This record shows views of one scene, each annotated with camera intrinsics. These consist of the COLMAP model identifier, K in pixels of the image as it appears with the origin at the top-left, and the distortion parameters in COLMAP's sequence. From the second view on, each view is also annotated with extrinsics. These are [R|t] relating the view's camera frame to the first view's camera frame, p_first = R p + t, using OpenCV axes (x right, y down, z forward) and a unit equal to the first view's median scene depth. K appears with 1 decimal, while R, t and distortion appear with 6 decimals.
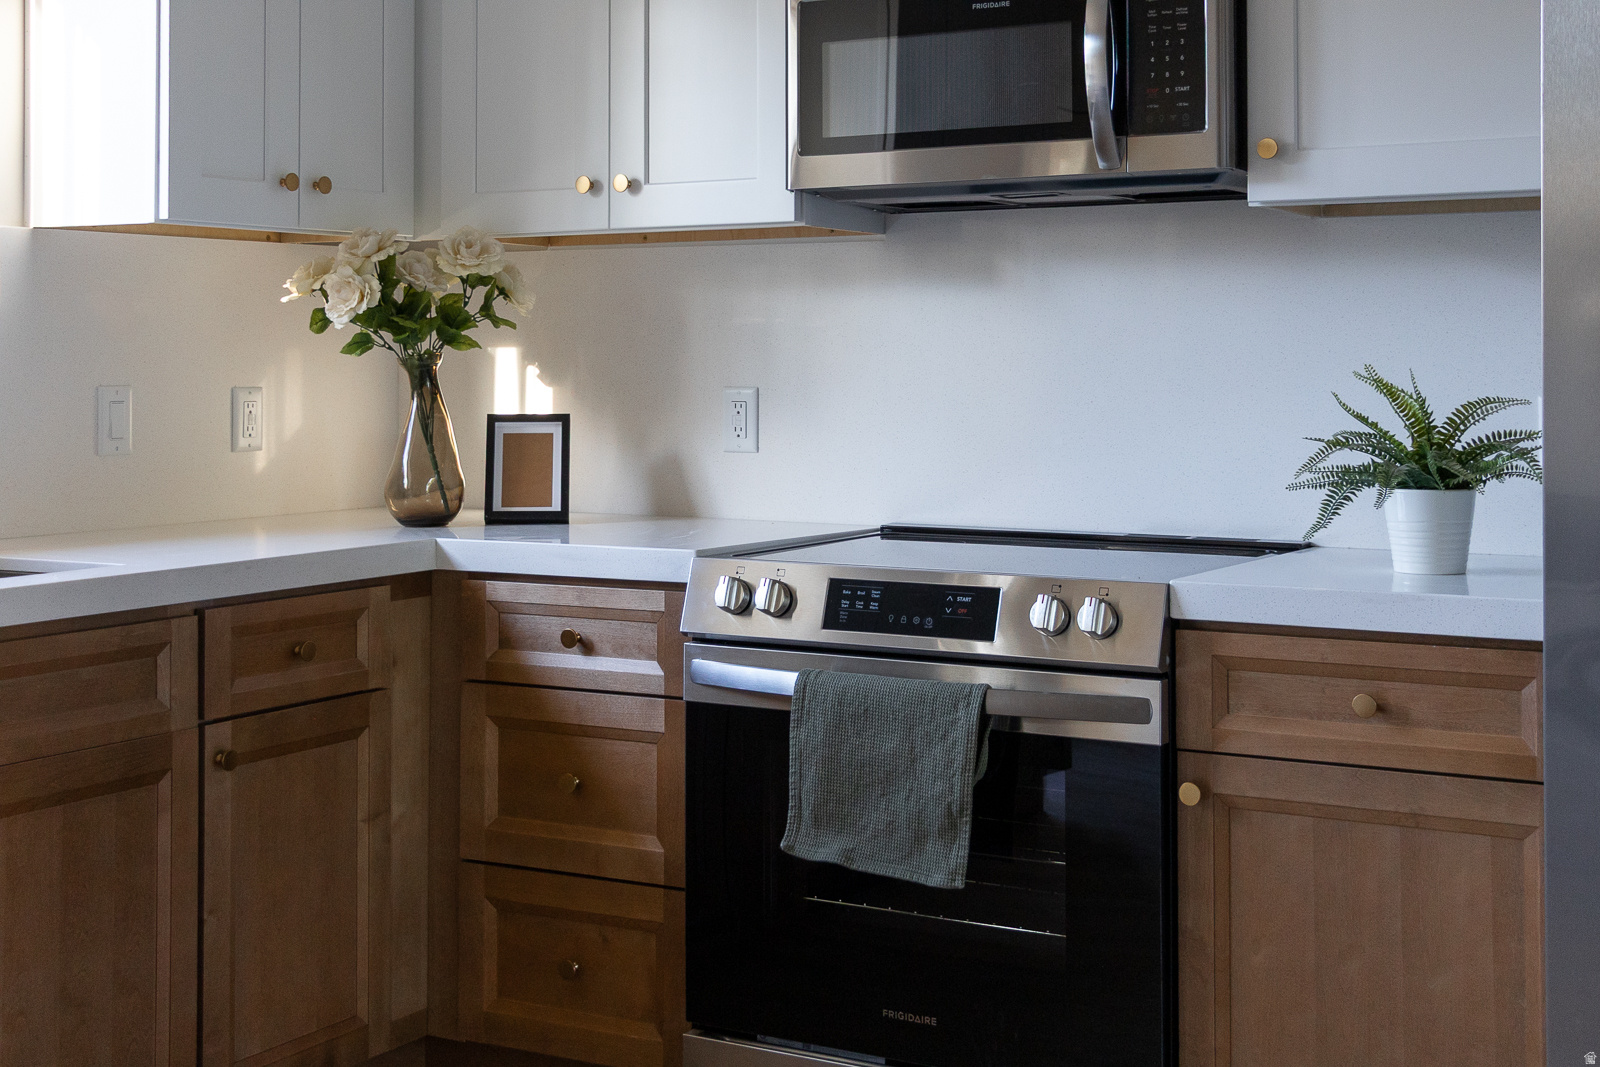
lens RADIAL K [[2259.4, 0, 798.8], [0, 2259.4, 349.5], [0, 0, 1]] dist [0.015260, 0.000000]
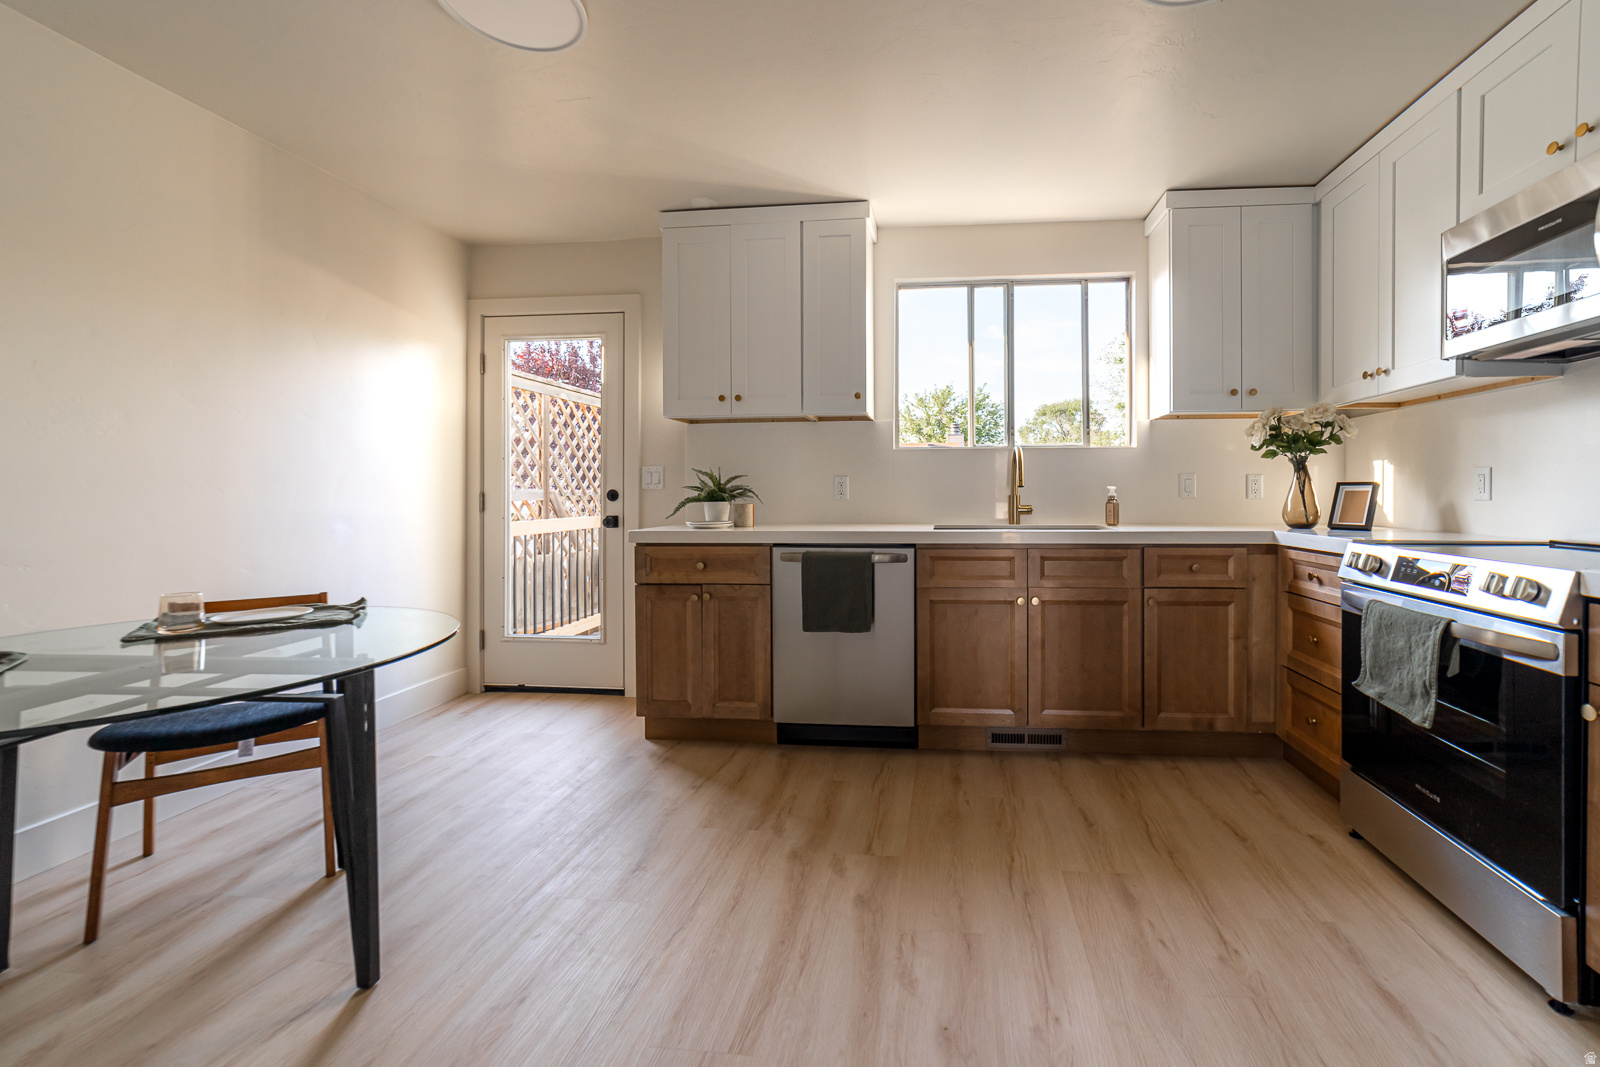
lens RADIAL K [[659.5, 0, 876.6], [0, 659.5, 494.7], [0, 0, 1]] dist [0.002393, 0.000692]
pose [[0.425777, 0.004697, -0.904816, 0.333877], [0.006458, 0.999945, 0.008229, 0.039934], [0.904805, -0.009347, 0.425724, 0.344405]]
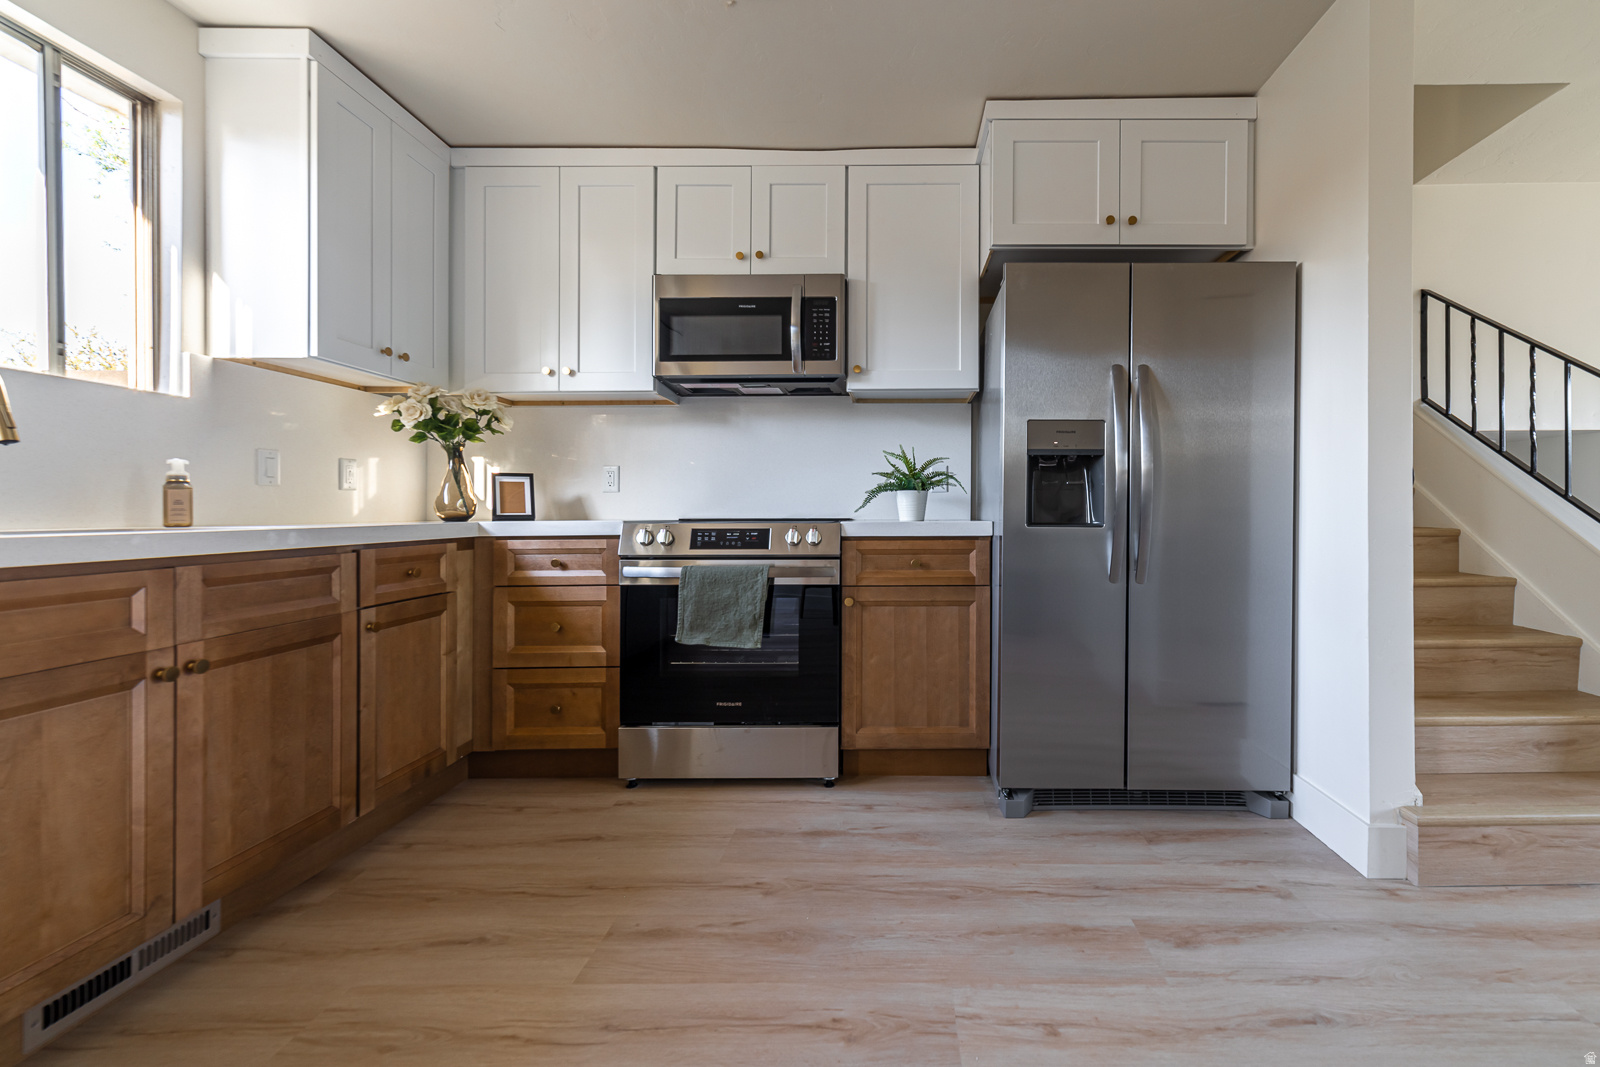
lens RADIAL K [[659.5, 0, 897.4], [0, 659.5, 515.3], [0, 0, 1]] dist [0.002393, 0.000692]
pose [[0.853775, -0.002744, 0.520634, -0.162532], [-0.000891, 0.999977, 0.006732, 0.080538], [-0.520641, -0.006211, 0.853753, 0.278656]]
